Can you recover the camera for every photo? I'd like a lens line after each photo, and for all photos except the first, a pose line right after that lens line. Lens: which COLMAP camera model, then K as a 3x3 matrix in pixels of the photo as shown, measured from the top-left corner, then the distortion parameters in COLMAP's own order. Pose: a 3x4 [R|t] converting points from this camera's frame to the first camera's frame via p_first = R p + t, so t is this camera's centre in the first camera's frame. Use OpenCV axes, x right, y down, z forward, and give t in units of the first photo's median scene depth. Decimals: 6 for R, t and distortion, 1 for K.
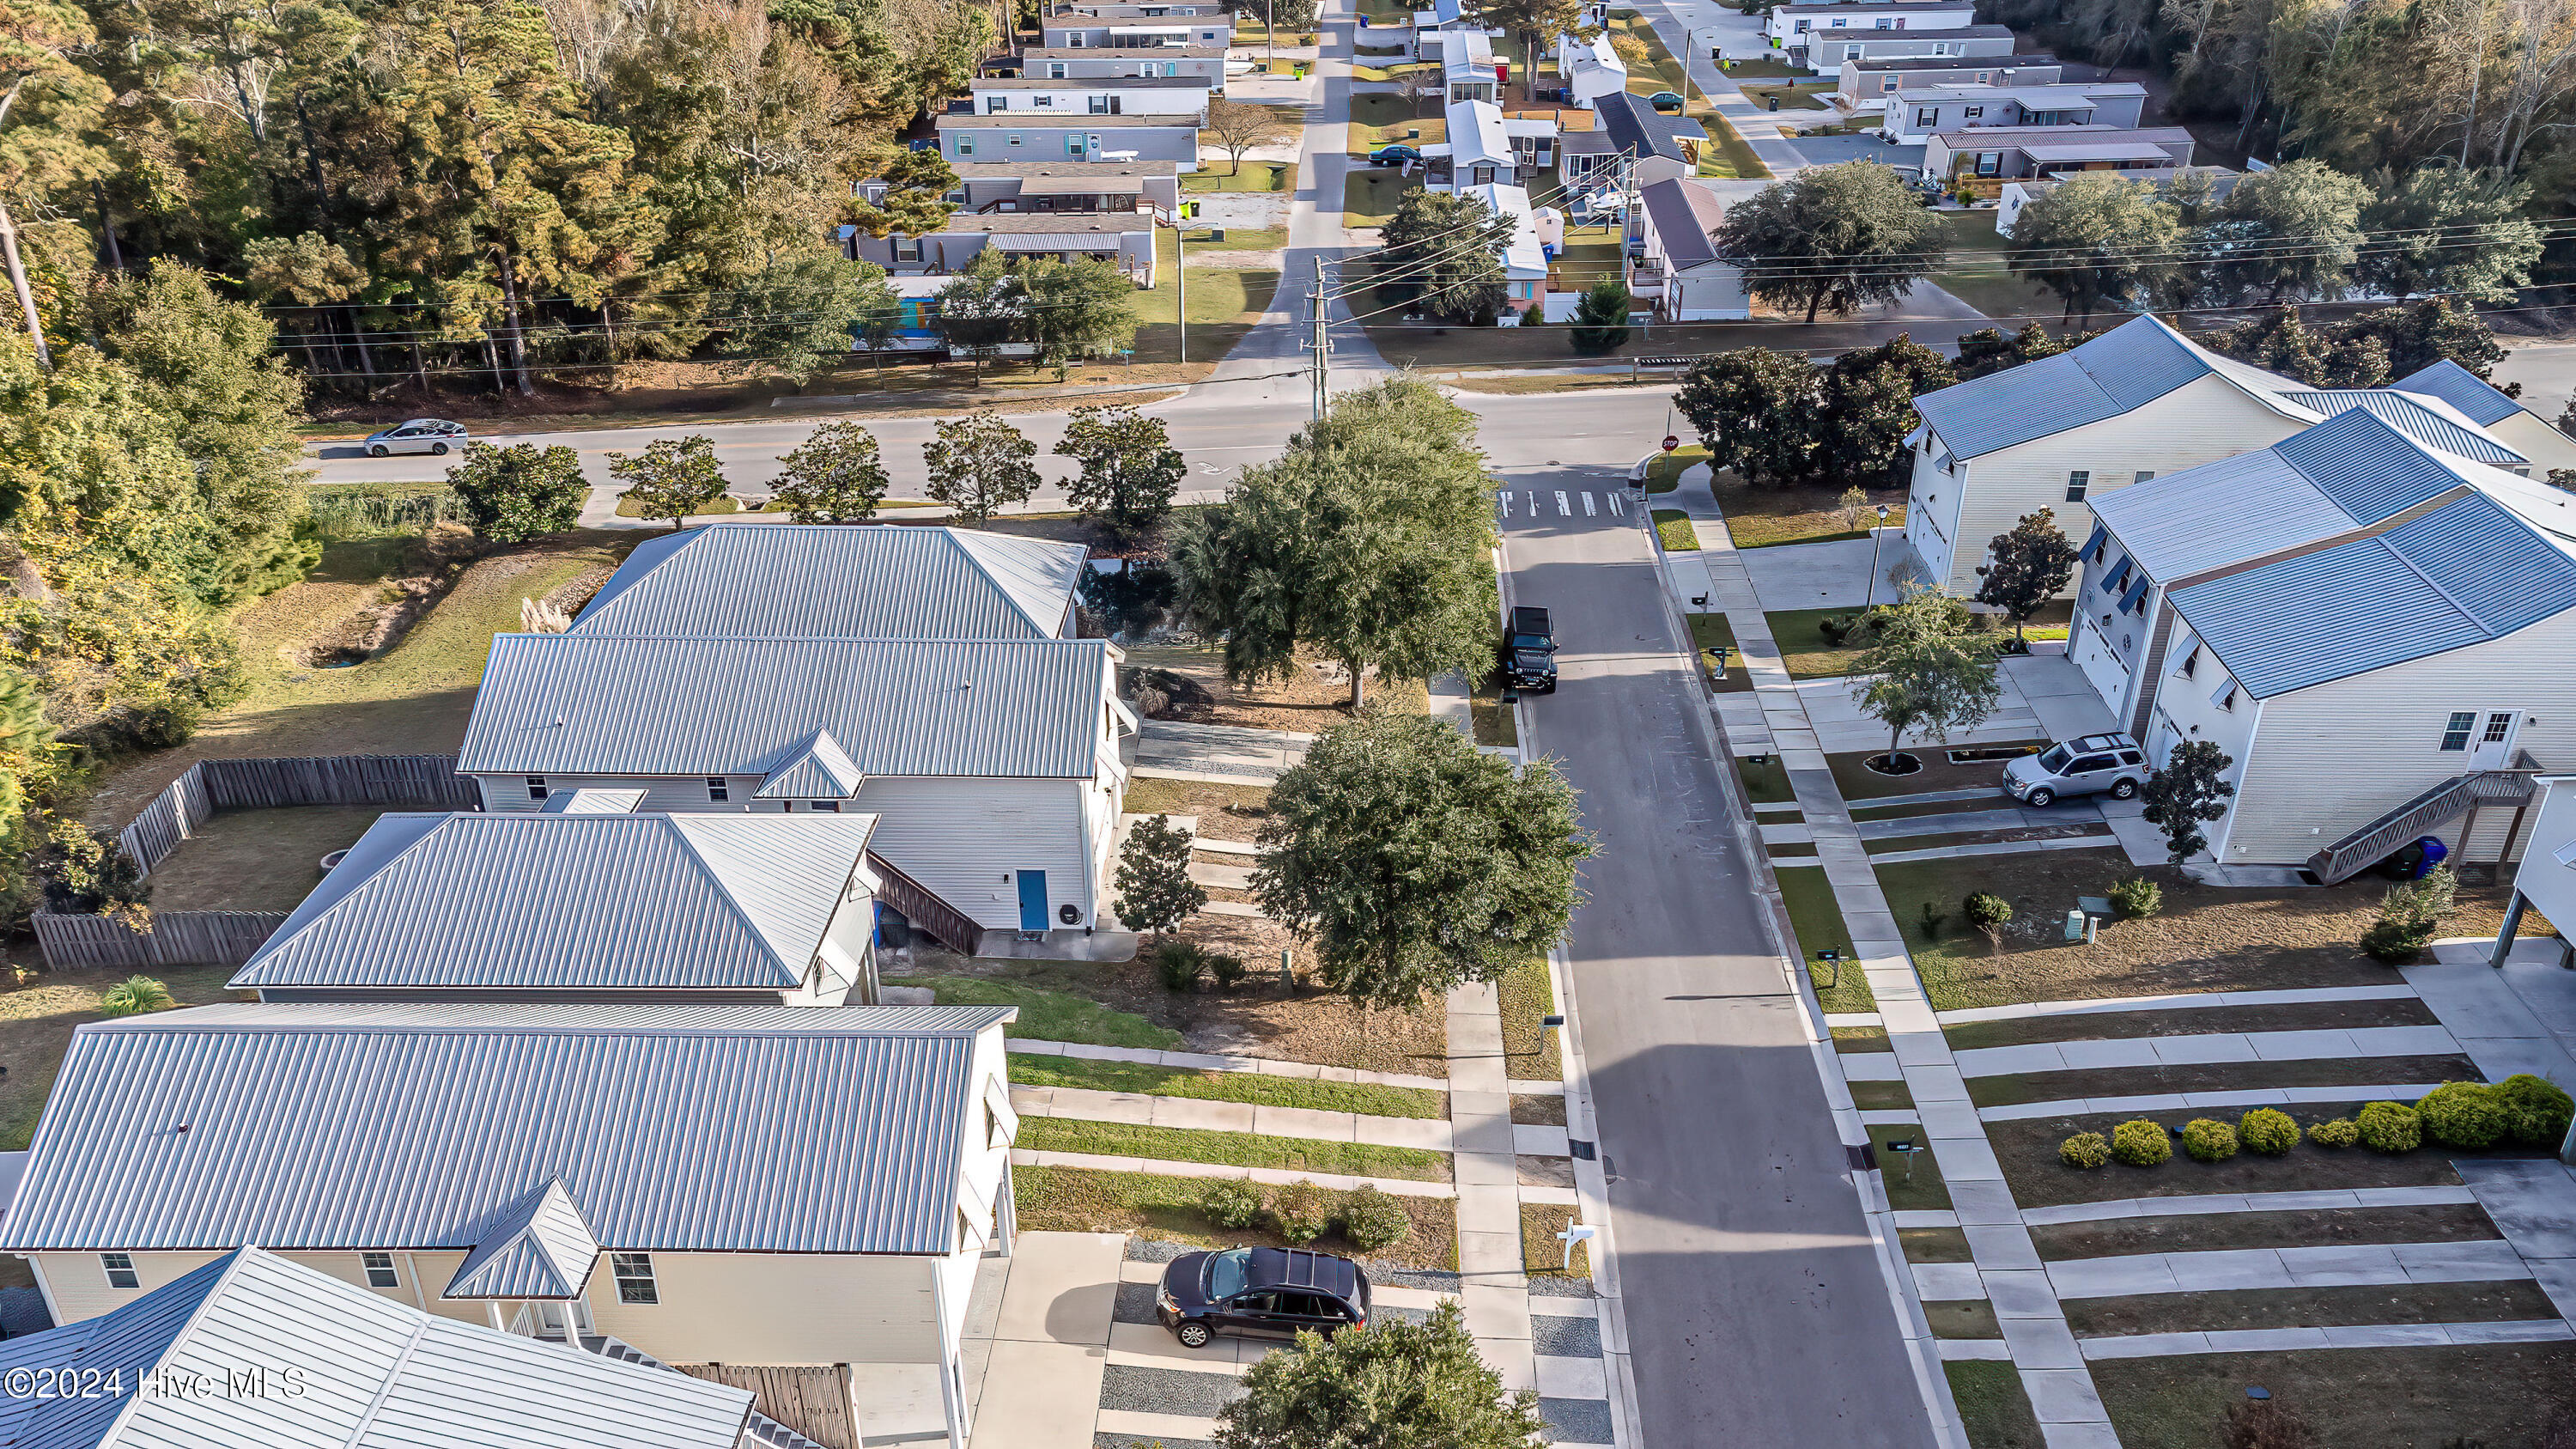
lens RADIAL K [[2003.9, 0, 1349.4], [0, 2003.9, 723.2], [0, 0, 1]] dist [0.009134, 0.082889]
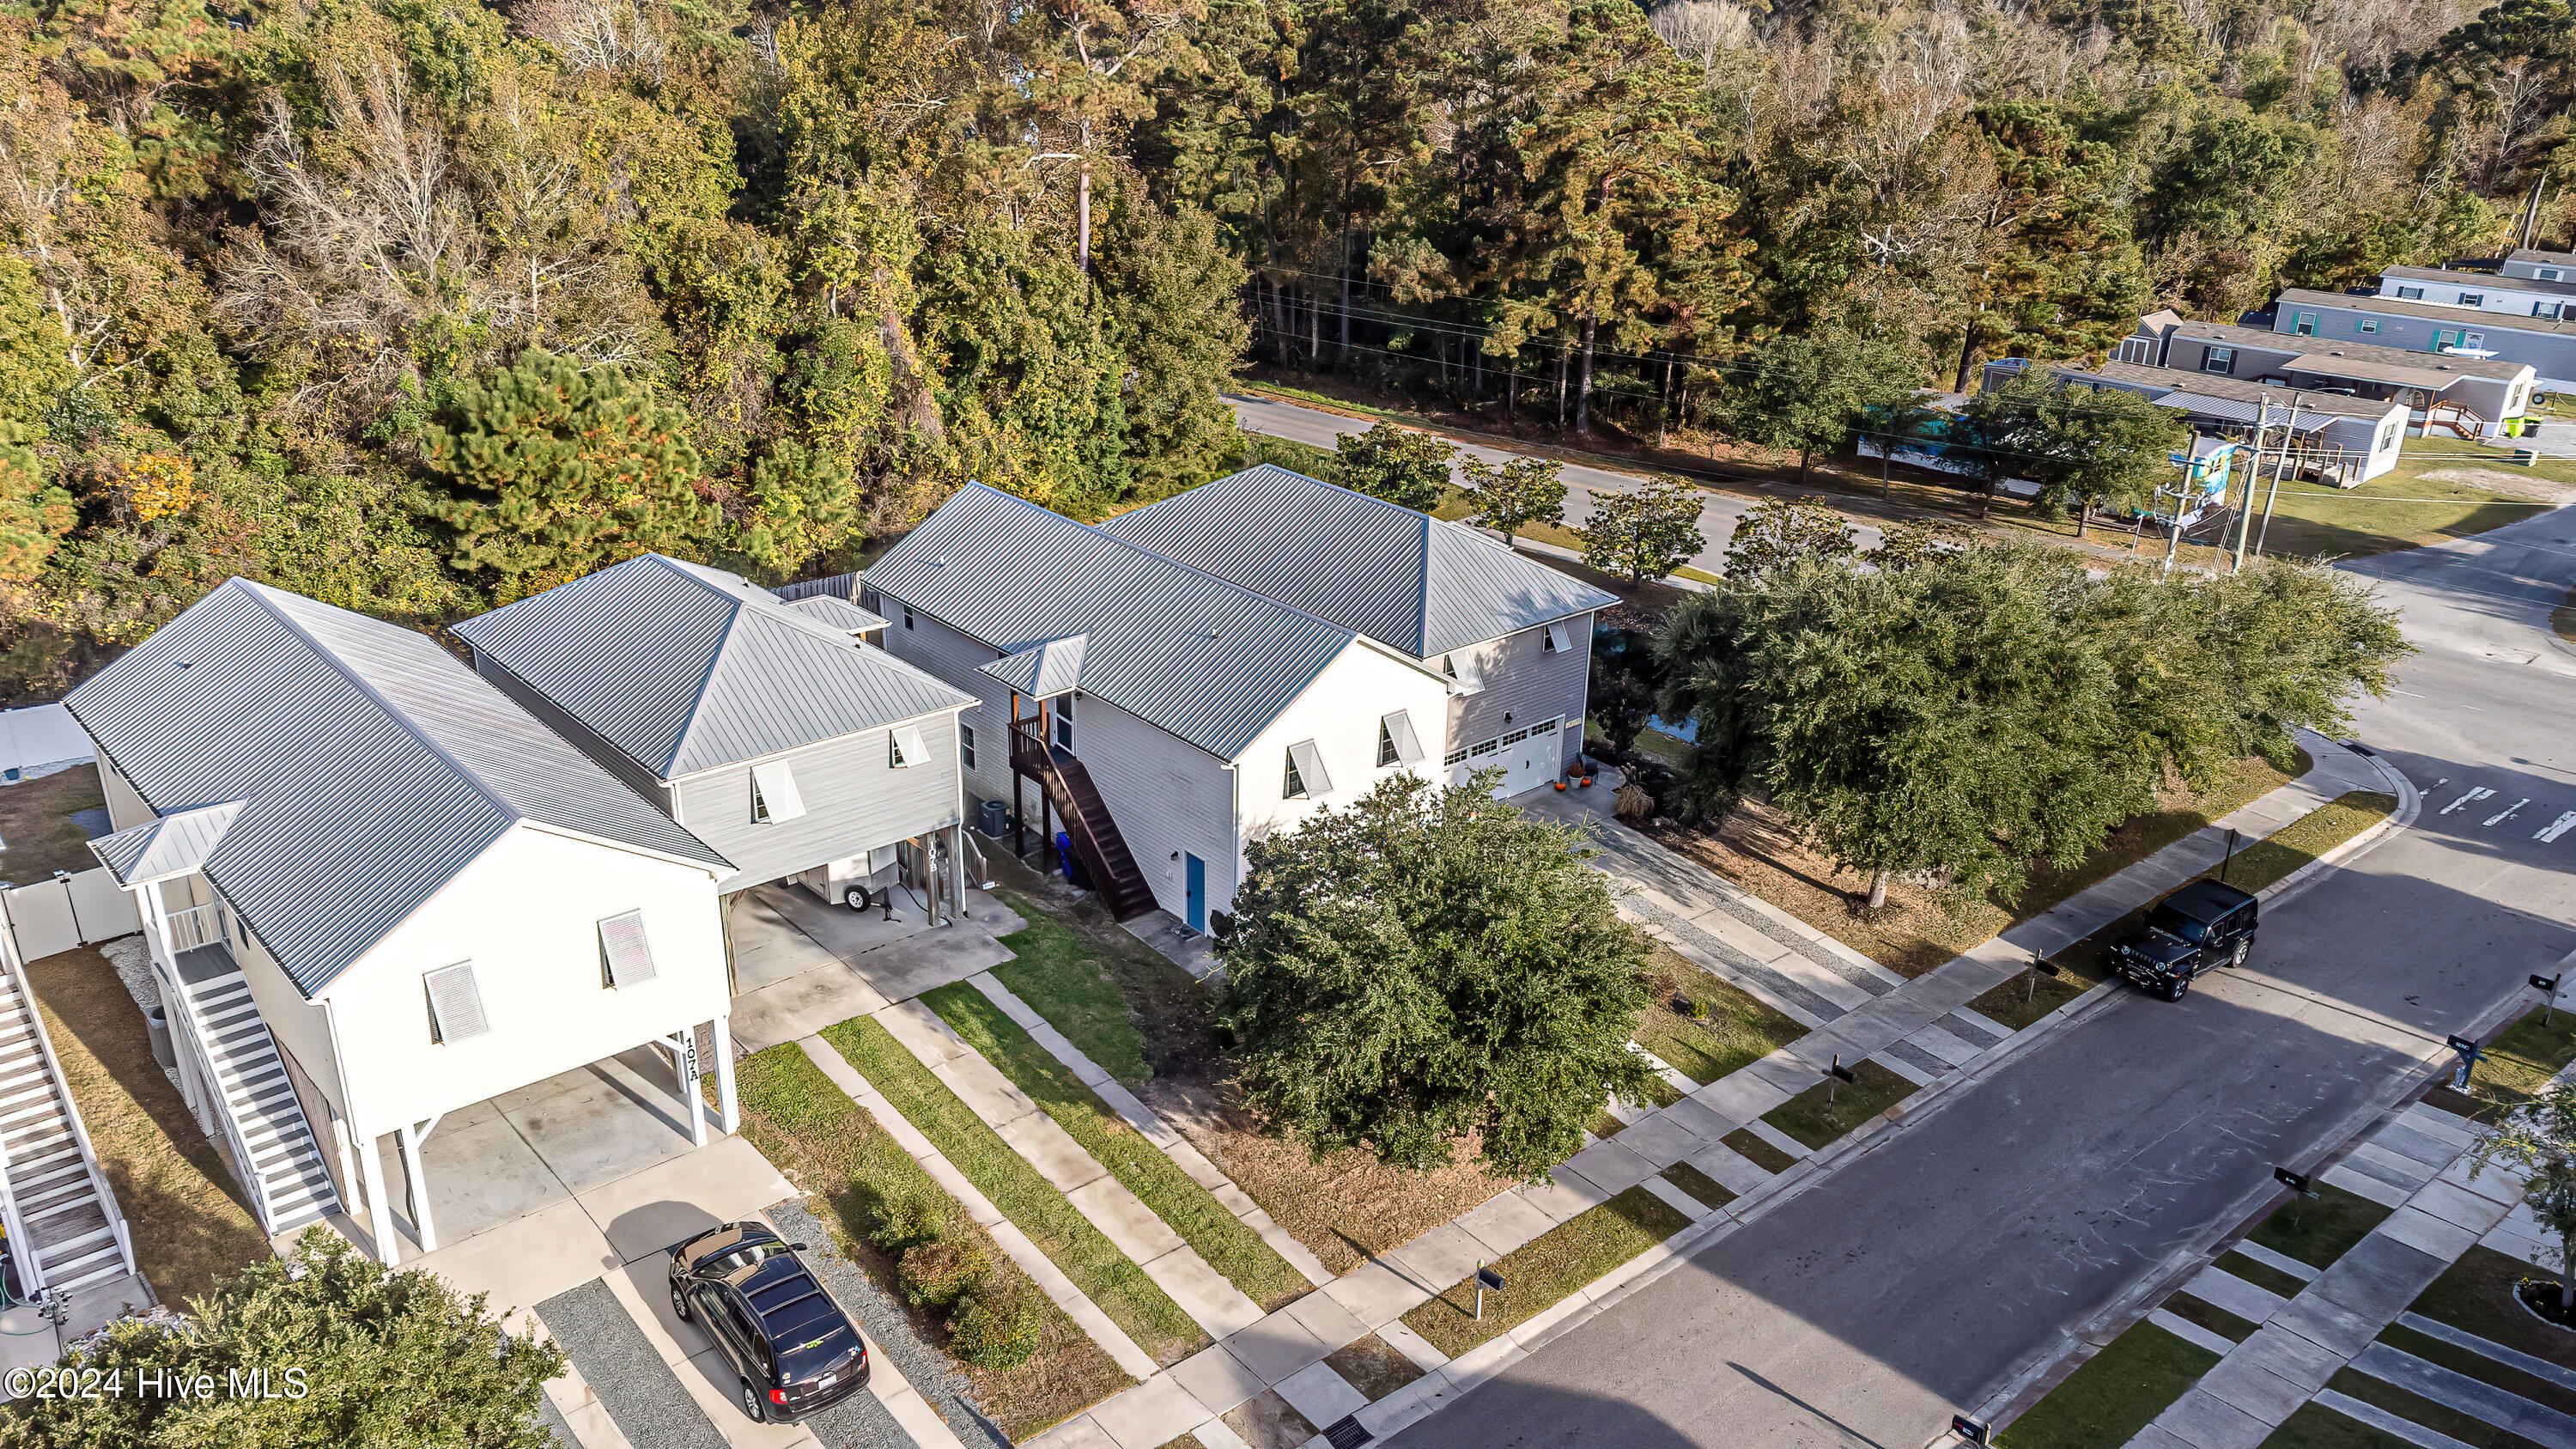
lens RADIAL K [[2003.9, 0, 1349.4], [0, 2003.9, 723.2], [0, 0, 1]] dist [0.009134, 0.082889]
pose [[0.672233, 0.285261, -0.683175, 0.399037], [-0.359517, 0.932460, 0.035591, -0.030816], [0.647186, 0.221688, 0.729387, 0.342854]]
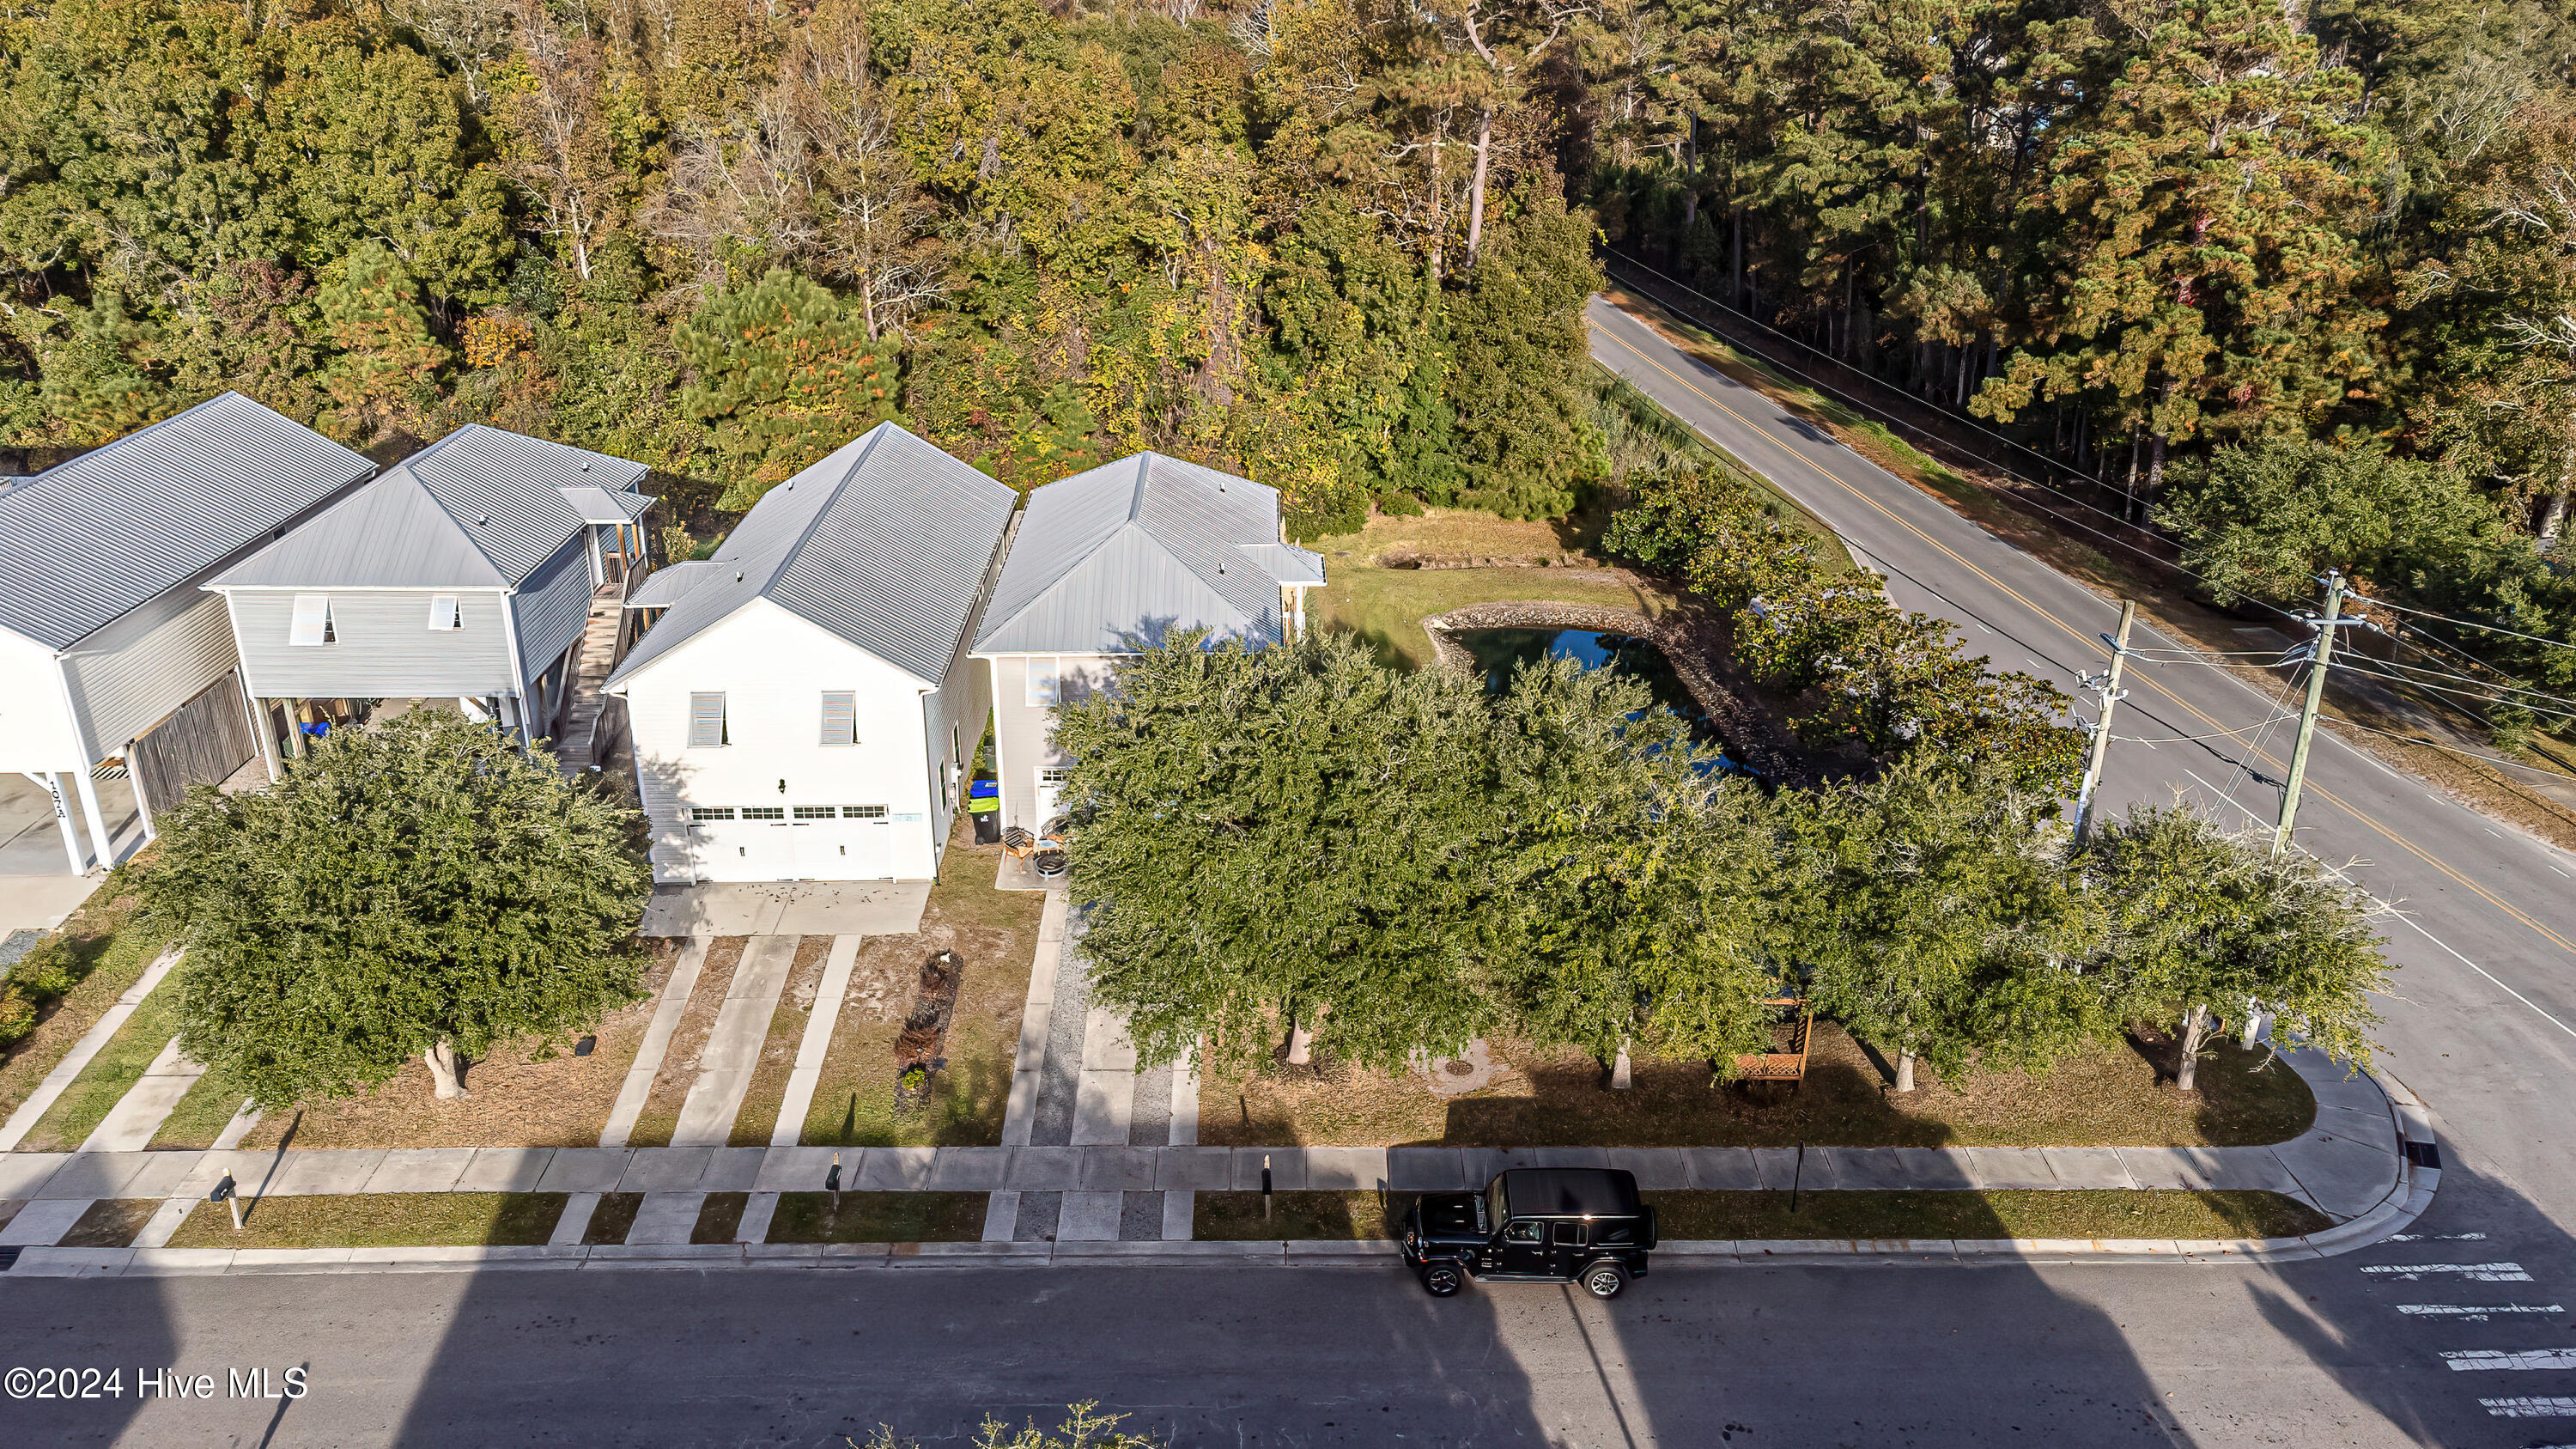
lens RADIAL K [[2024.6, 0, 1342.7], [0, 2024.6, 729.1], [0, 0, 1]] dist [0.006324, 0.092106]
pose [[0.044962, 0.370255, -0.927841, 0.590379], [-0.470952, 0.826952, 0.307173, -0.315780], [0.881012, 0.423157, 0.211553, 0.918979]]
